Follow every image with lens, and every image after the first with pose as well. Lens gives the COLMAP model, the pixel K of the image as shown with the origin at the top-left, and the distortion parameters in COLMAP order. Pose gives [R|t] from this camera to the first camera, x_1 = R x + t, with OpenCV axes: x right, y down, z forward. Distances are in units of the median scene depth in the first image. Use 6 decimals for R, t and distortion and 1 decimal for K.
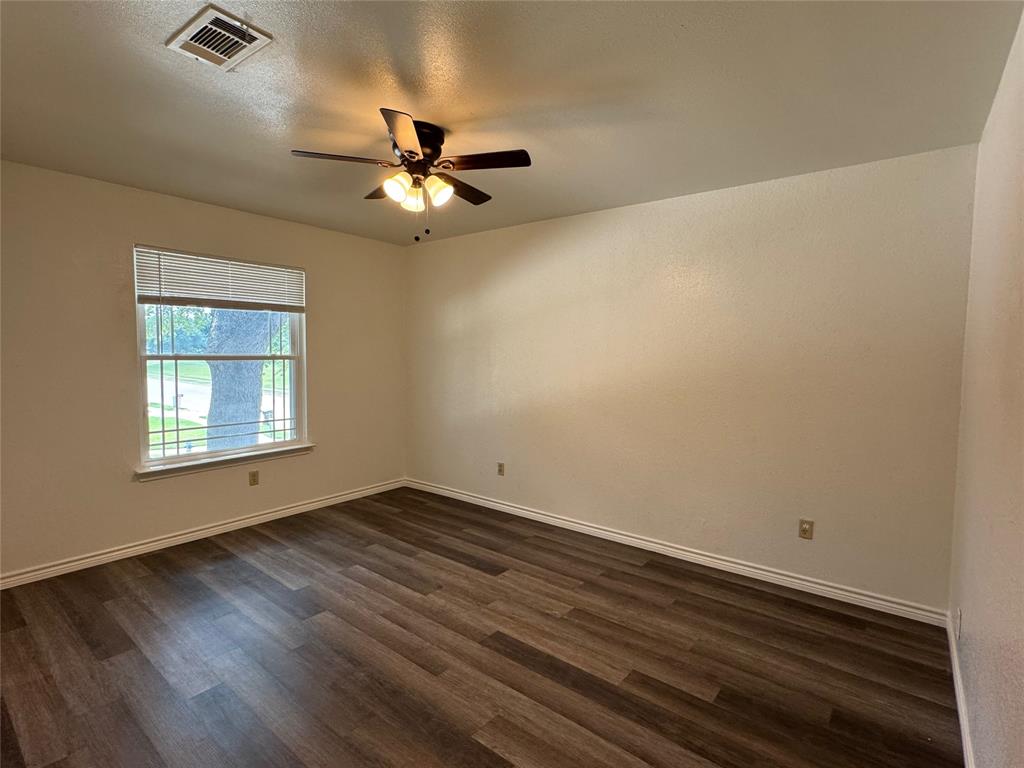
lens RADIAL K [[507.7, 0, 512.0], [0, 507.7, 384.0], [0, 0, 1]] dist [0.000867, 0.000542]
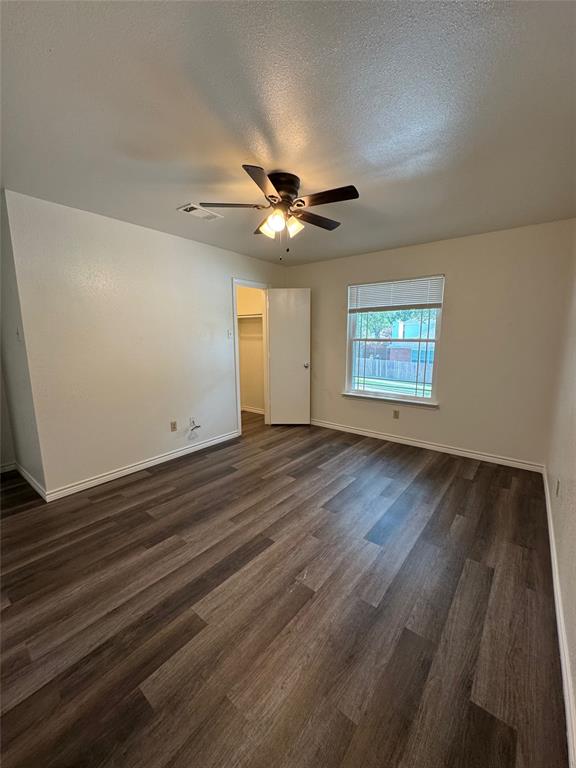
lens RADIAL K [[306.1, 0, 288.0], [0, 306.1, 384.0], [0, 0, 1]] dist [-0.009305, -0.000072]
pose [[-0.001257, 0.144390, -0.989520, 0.627316], [-0.063791, 0.987494, 0.144175, -0.043289], [0.997962, 0.063304, 0.007970, 0.876494]]
